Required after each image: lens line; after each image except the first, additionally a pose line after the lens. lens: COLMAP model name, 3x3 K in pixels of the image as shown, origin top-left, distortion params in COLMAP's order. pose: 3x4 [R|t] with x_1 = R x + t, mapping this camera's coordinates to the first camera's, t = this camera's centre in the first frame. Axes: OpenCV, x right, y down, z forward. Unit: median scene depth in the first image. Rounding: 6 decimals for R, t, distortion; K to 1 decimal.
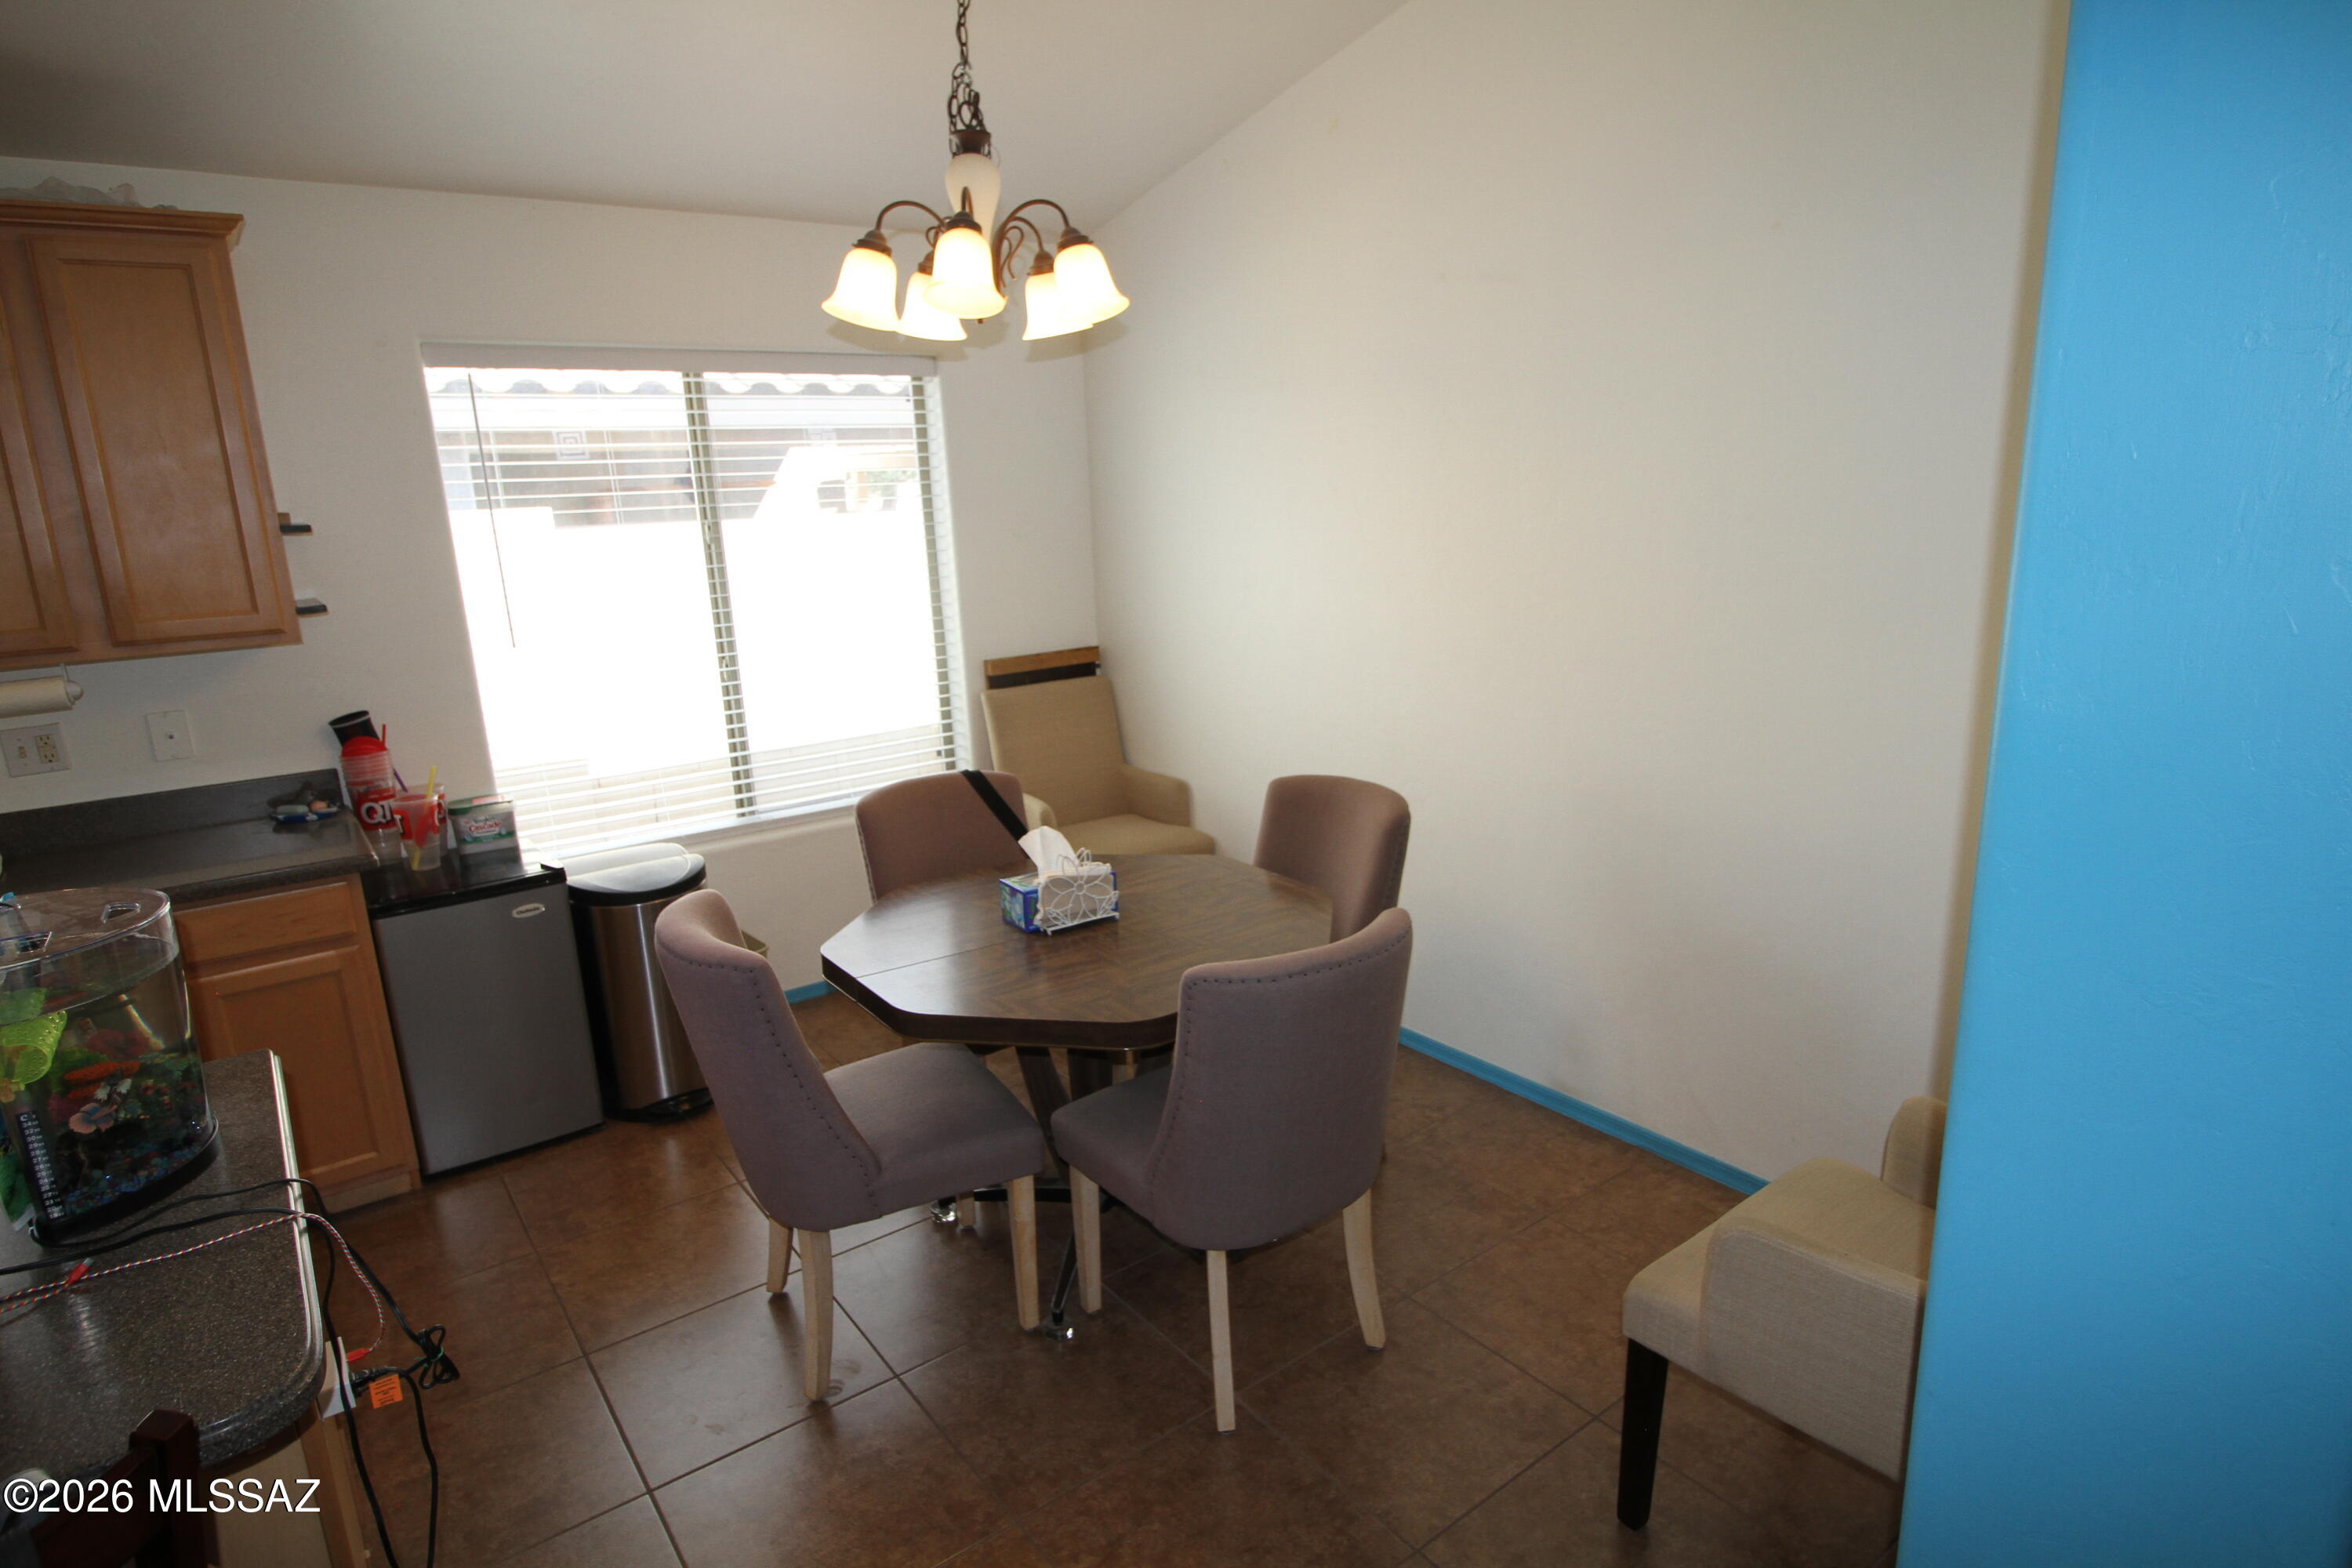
lens RADIAL K [[1277.8, 0, 1176.0], [0, 1277.8, 784.0], [0, 0, 1]] dist [0.000076, -0.000522]
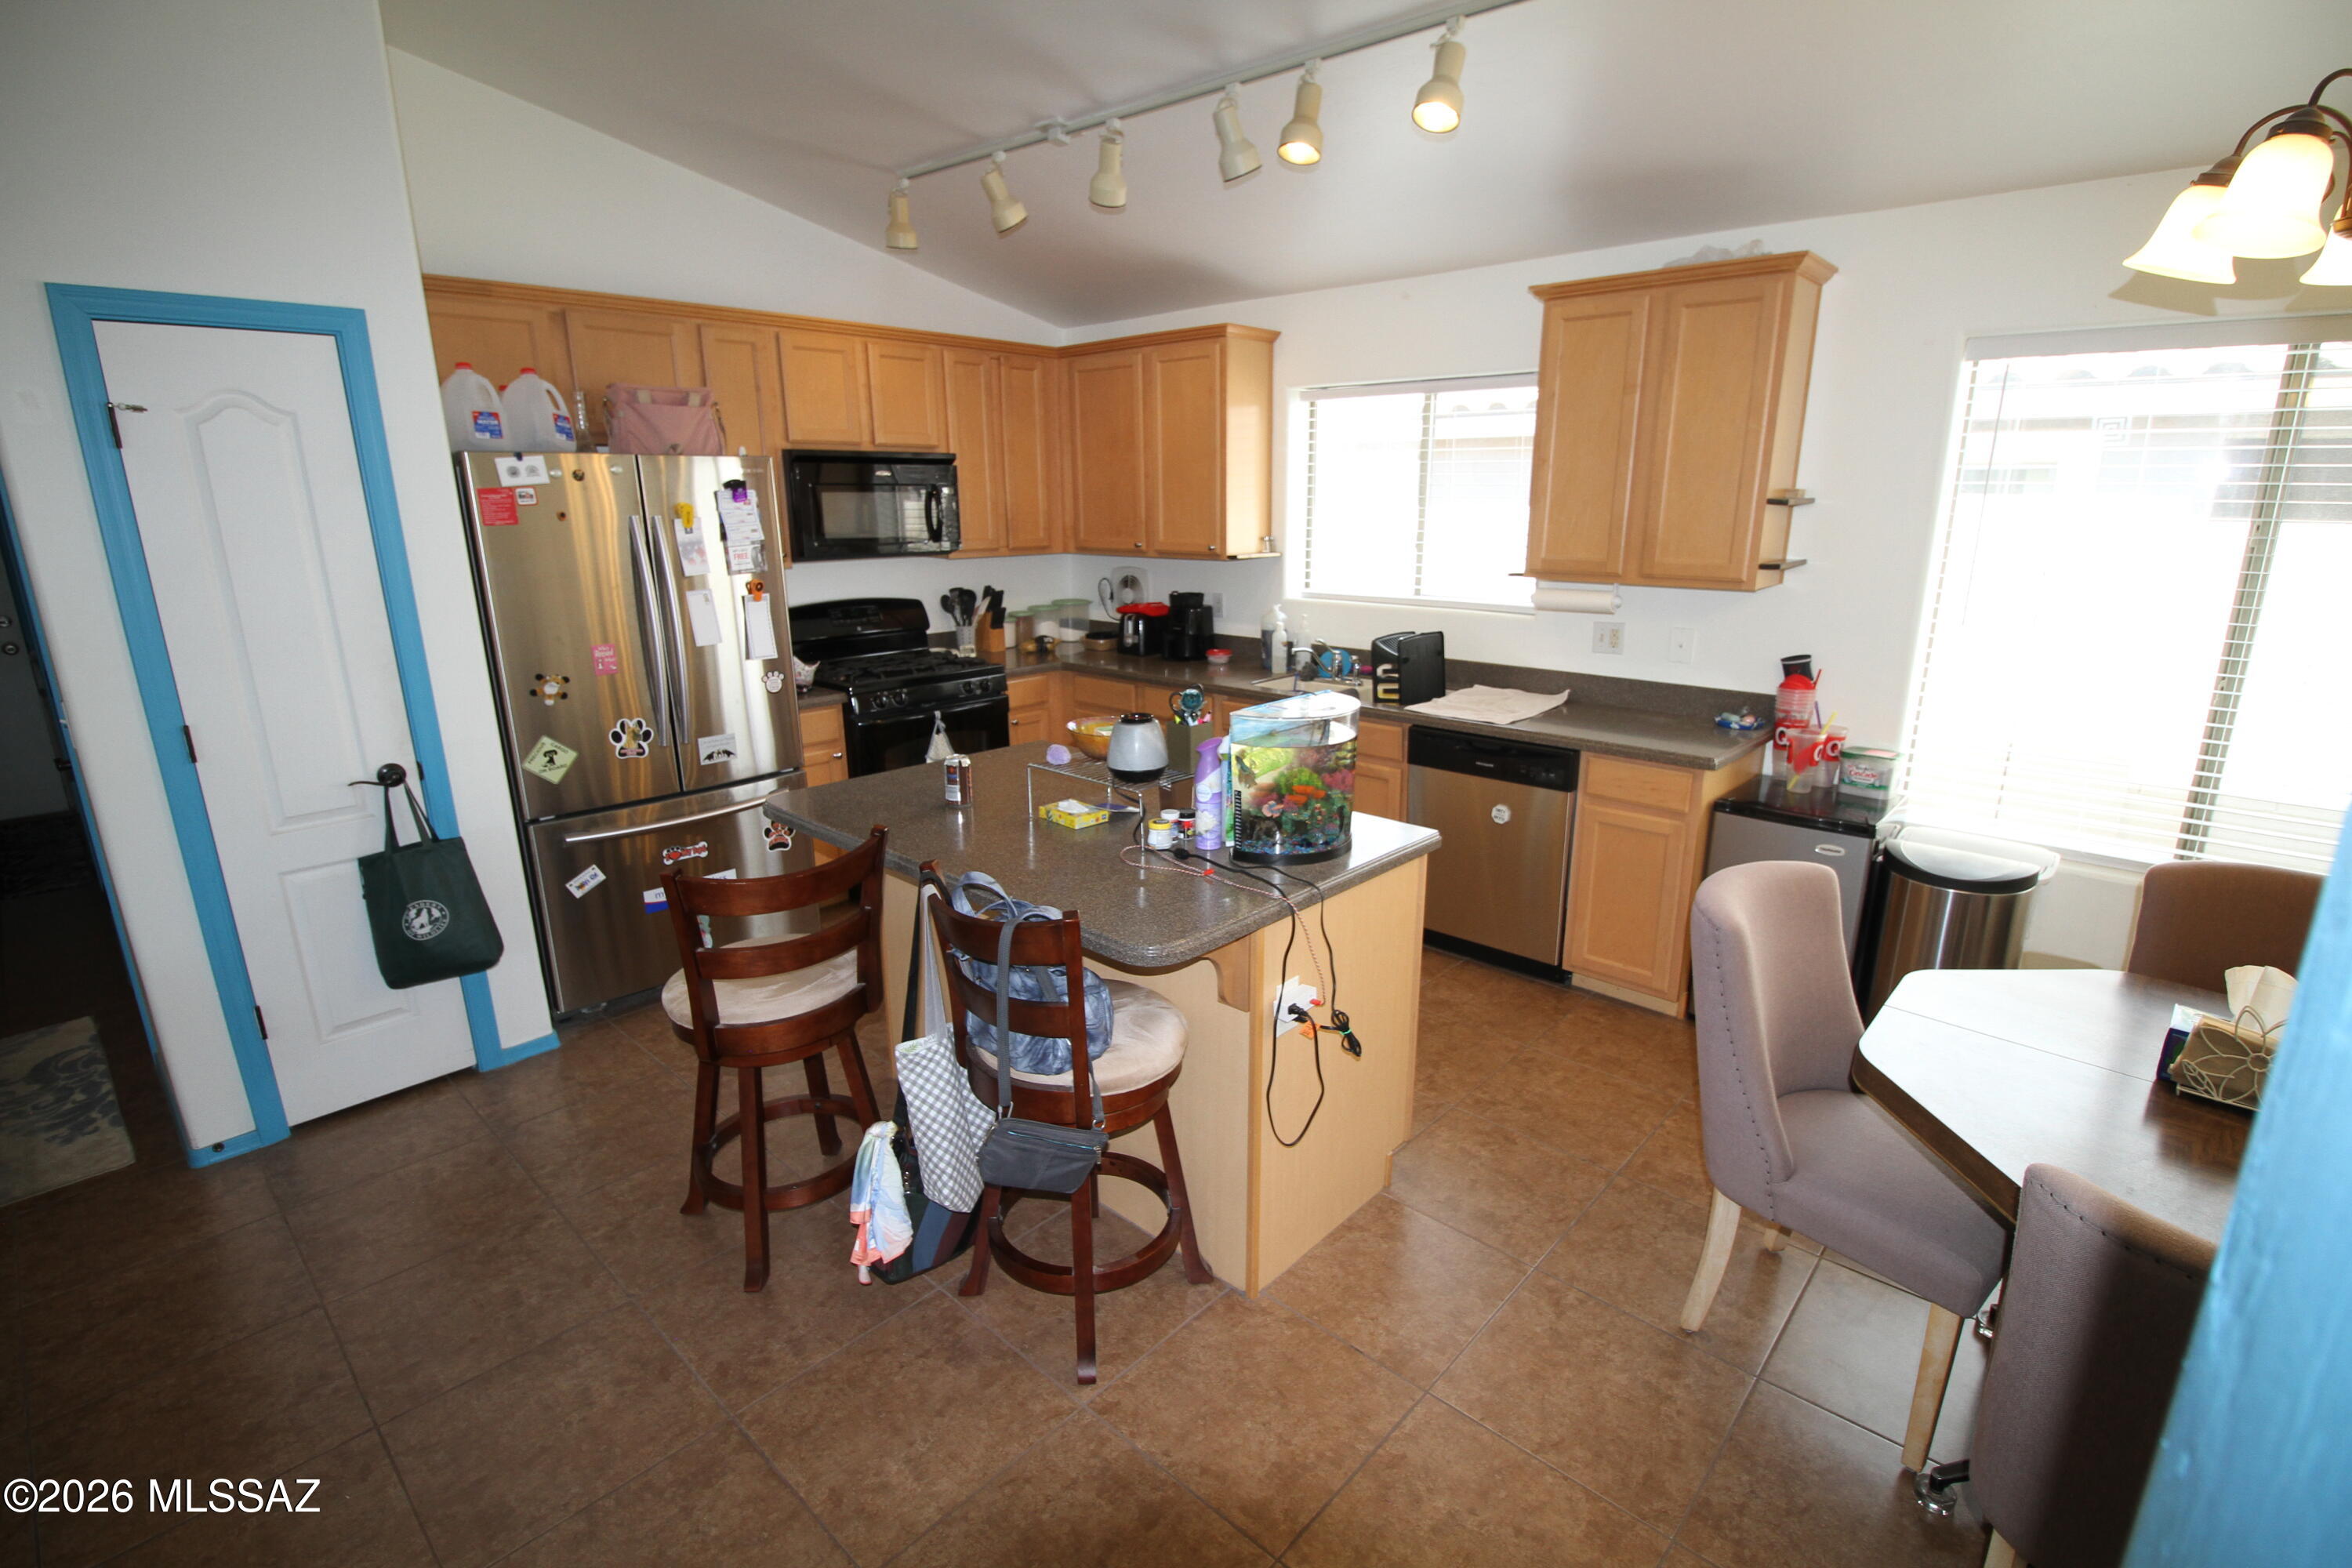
lens RADIAL K [[1090.0, 0, 1203.8], [0, 1090.0, 784.6], [0, 0, 1]] dist [-0.000918, -0.012355]
pose [[0.199626, 0.287438, -0.936765, 0.259210], [-0.235193, 0.942116, 0.238960, -0.053518], [0.951227, 0.172618, 0.255674, 0.209966]]
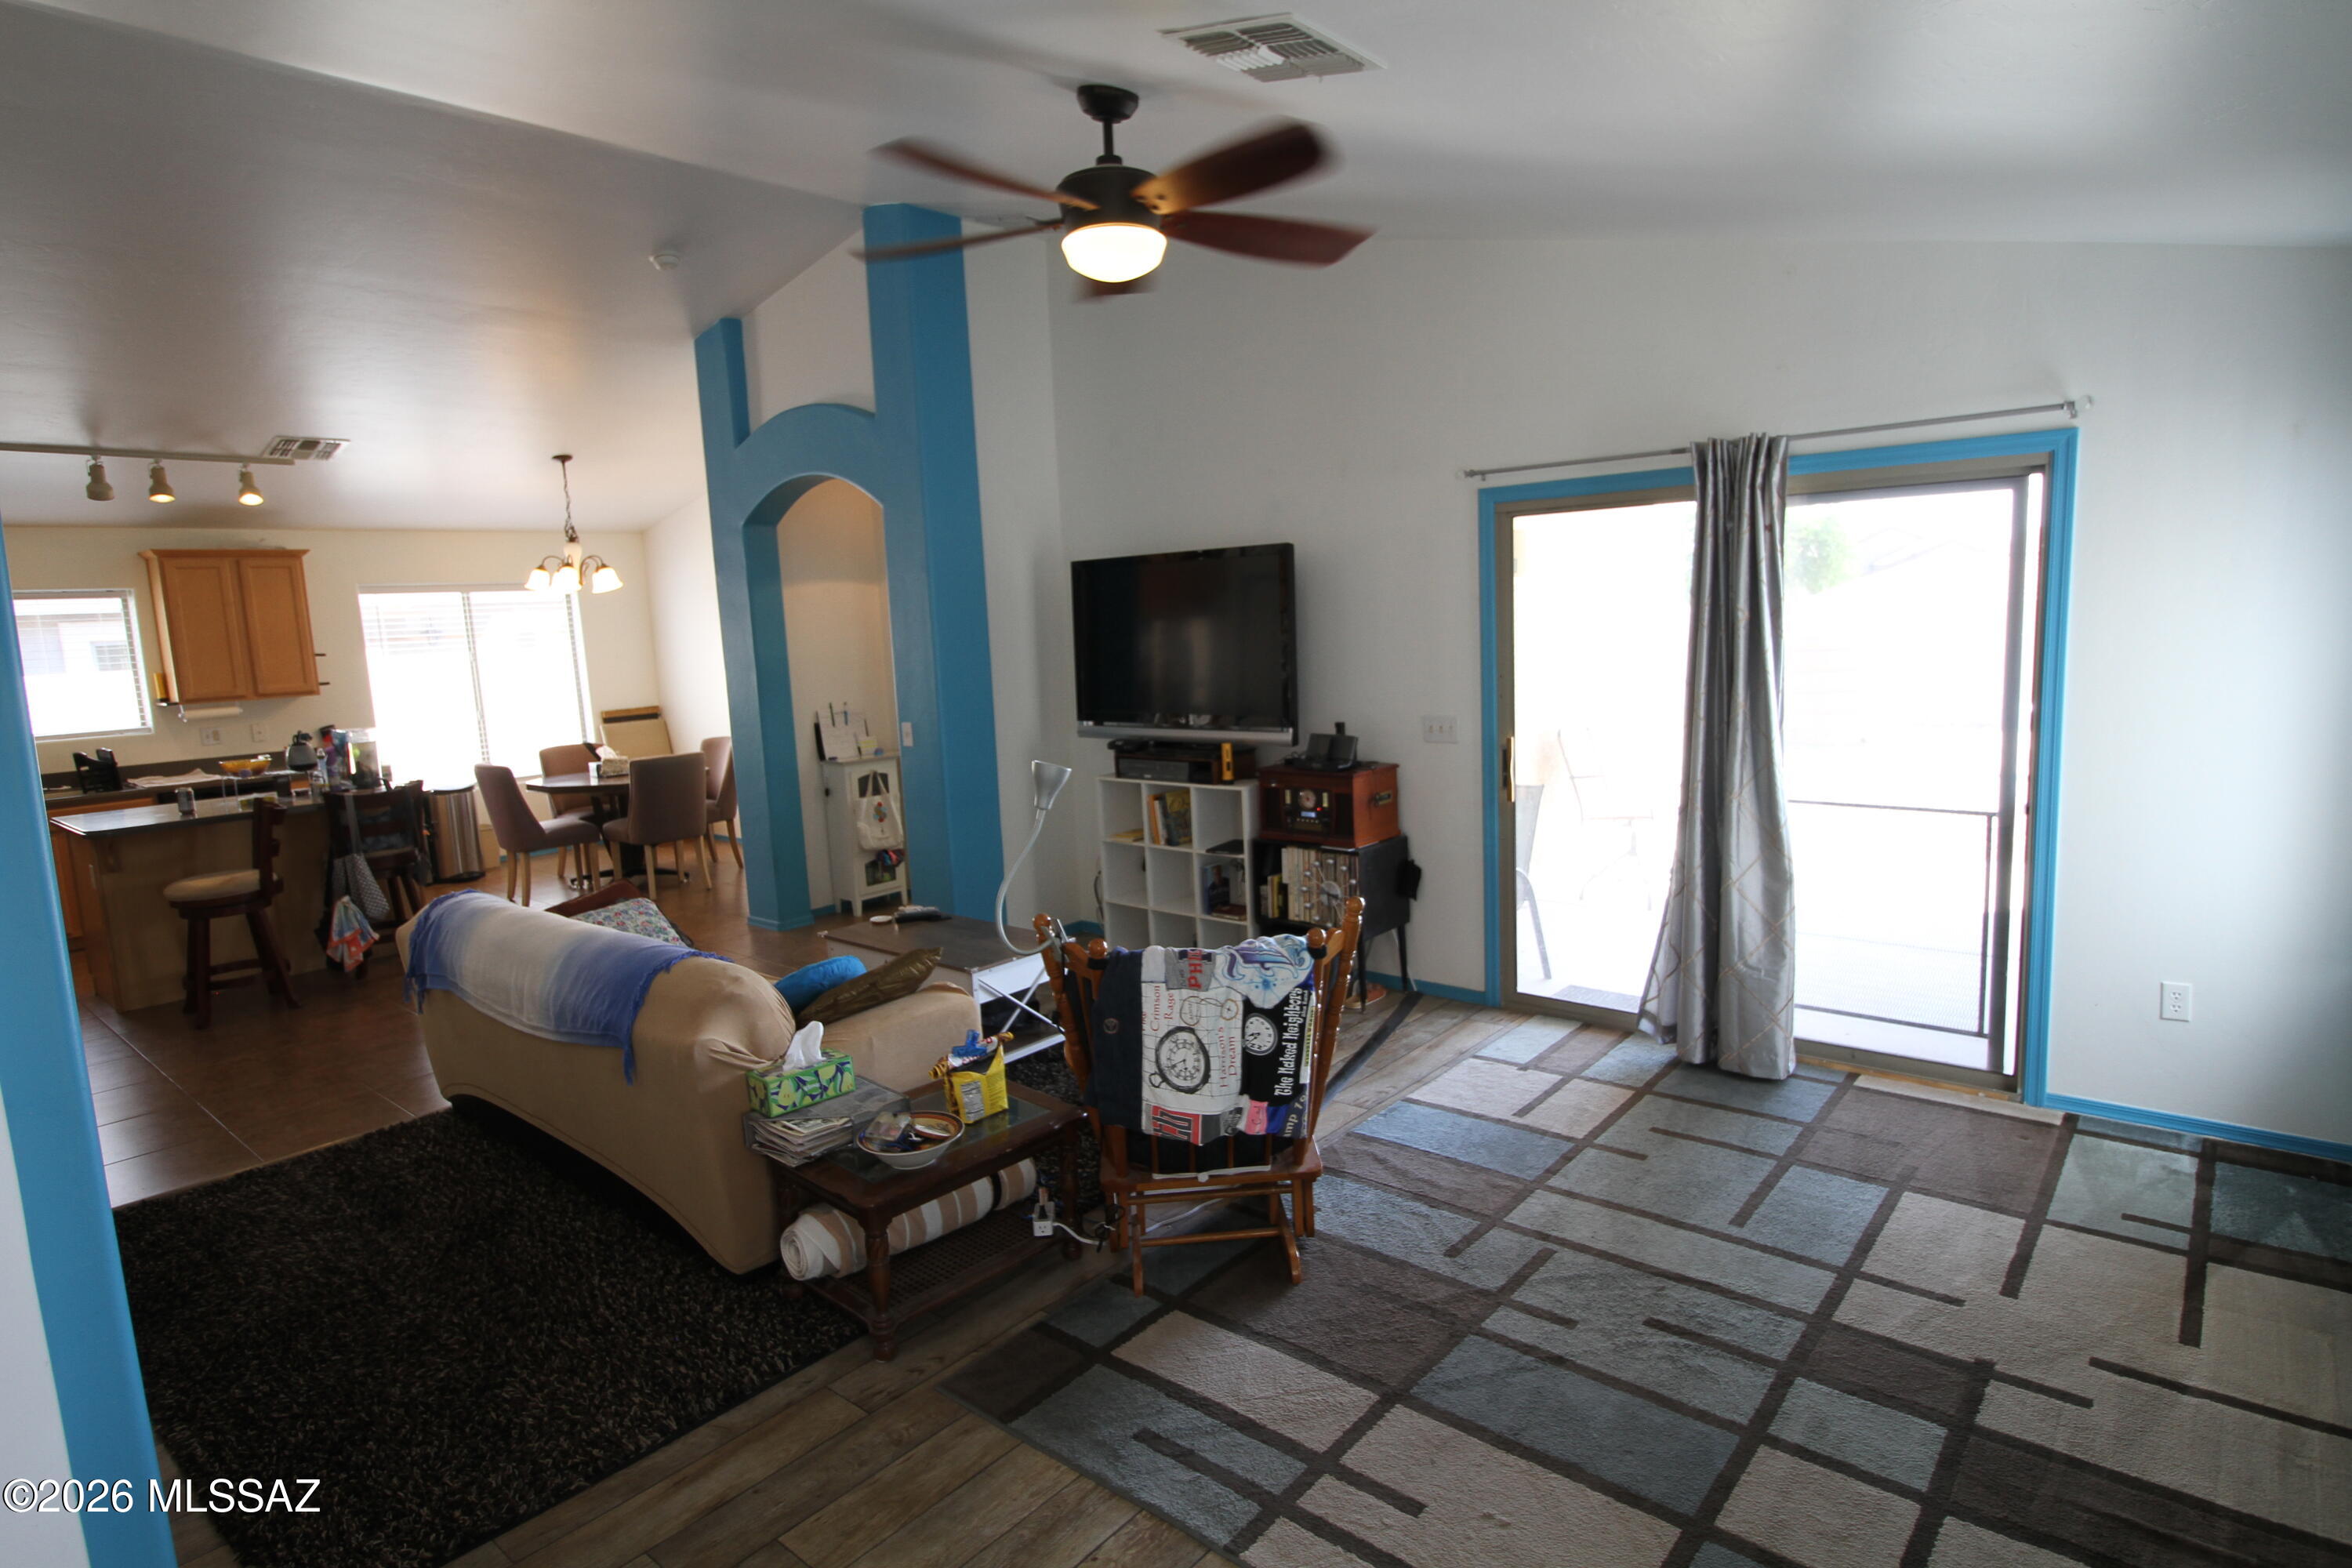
lens RADIAL K [[1277.8, 0, 1176.0], [0, 1277.8, 784.0], [0, 0, 1]] dist [0.000076, -0.000522]
pose [[0.977530, -0.037874, 0.207366, 0.484940], [0.060064, 0.992992, -0.101781, 0.422645], [-0.202058, 0.111949, 0.972954, -1.826672]]
